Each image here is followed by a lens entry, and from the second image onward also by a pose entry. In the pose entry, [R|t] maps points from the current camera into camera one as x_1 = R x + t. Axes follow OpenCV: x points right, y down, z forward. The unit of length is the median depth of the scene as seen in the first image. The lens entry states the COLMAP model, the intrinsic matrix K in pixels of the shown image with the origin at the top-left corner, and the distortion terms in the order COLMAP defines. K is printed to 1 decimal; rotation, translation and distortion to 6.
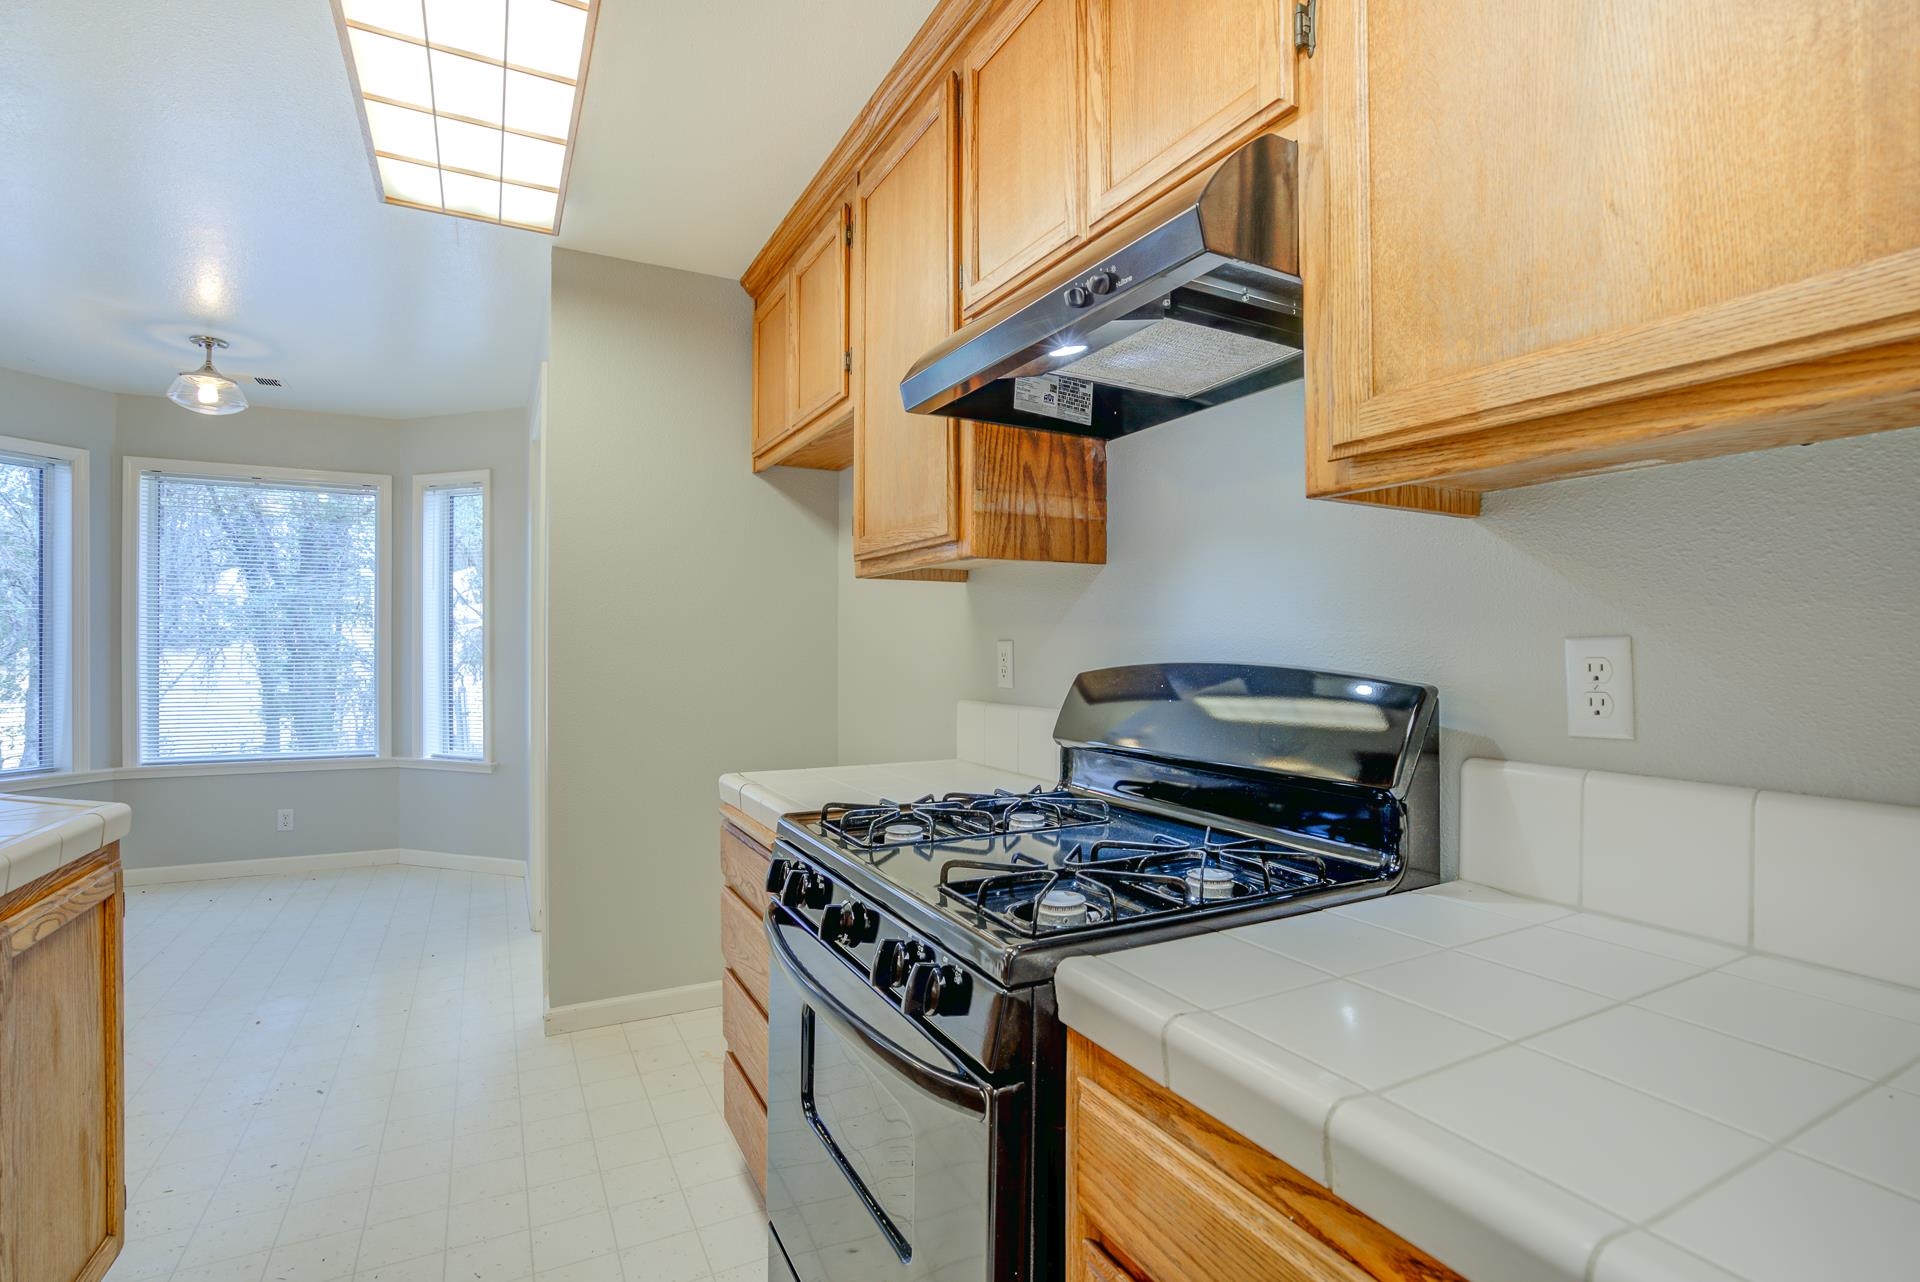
lens RADIAL K [[873.4, 0, 969.3], [0, 873.4, 641.1], [0, 0, 1]] dist [-0.039177, 0.001922]
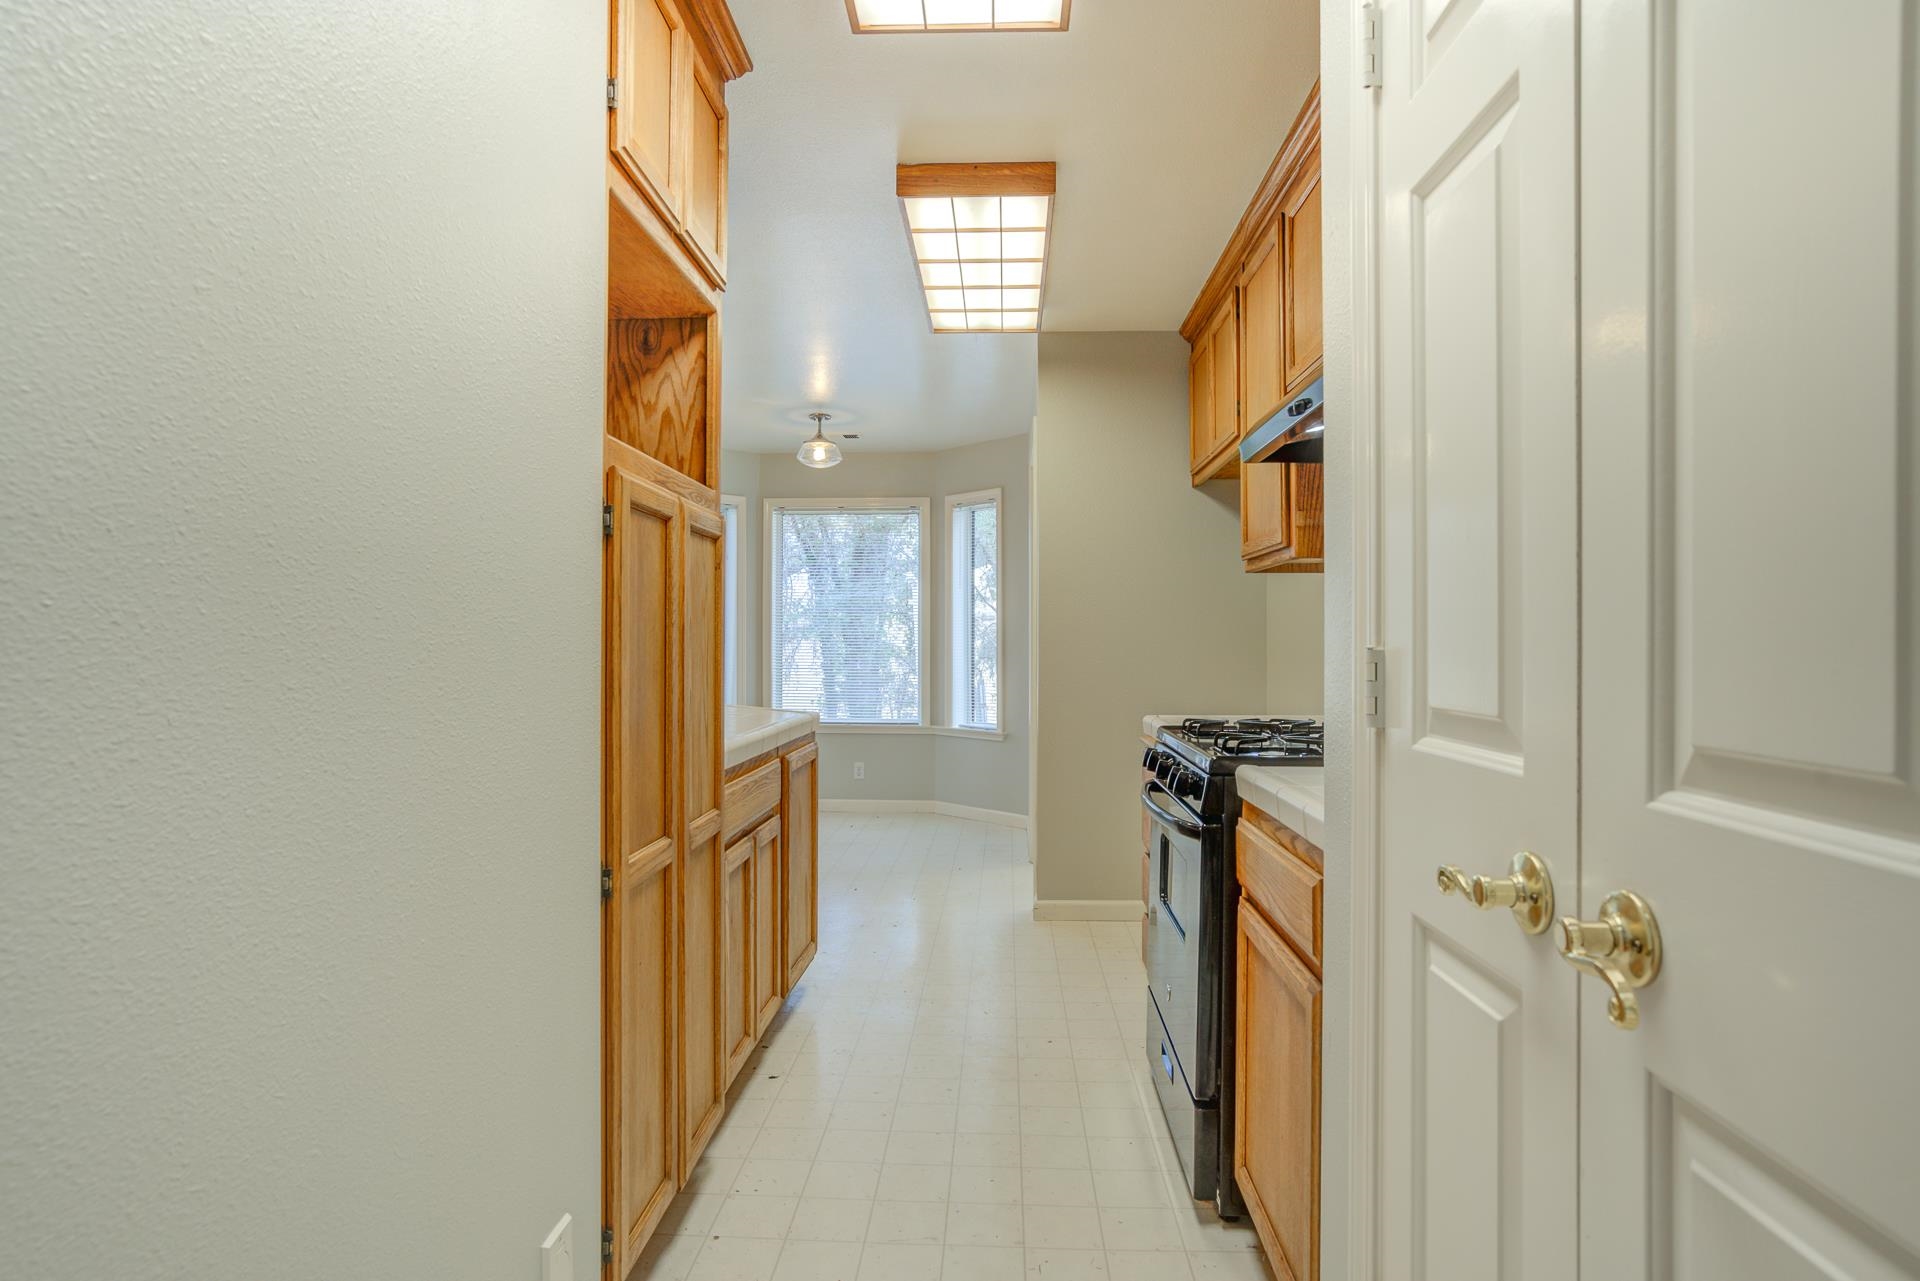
lens RADIAL K [[1068.2, 0, 961.8], [0, 1068.2, 641.3], [0, 0, 1]] dist [-0.000196, 0.000024]
pose [[0.852858, -0.000338, -0.522142, 0.263119], [-0.000446, 0.999999, -0.001377, 0.024826], [0.522142, 0.001408, 0.852857, -0.451009]]
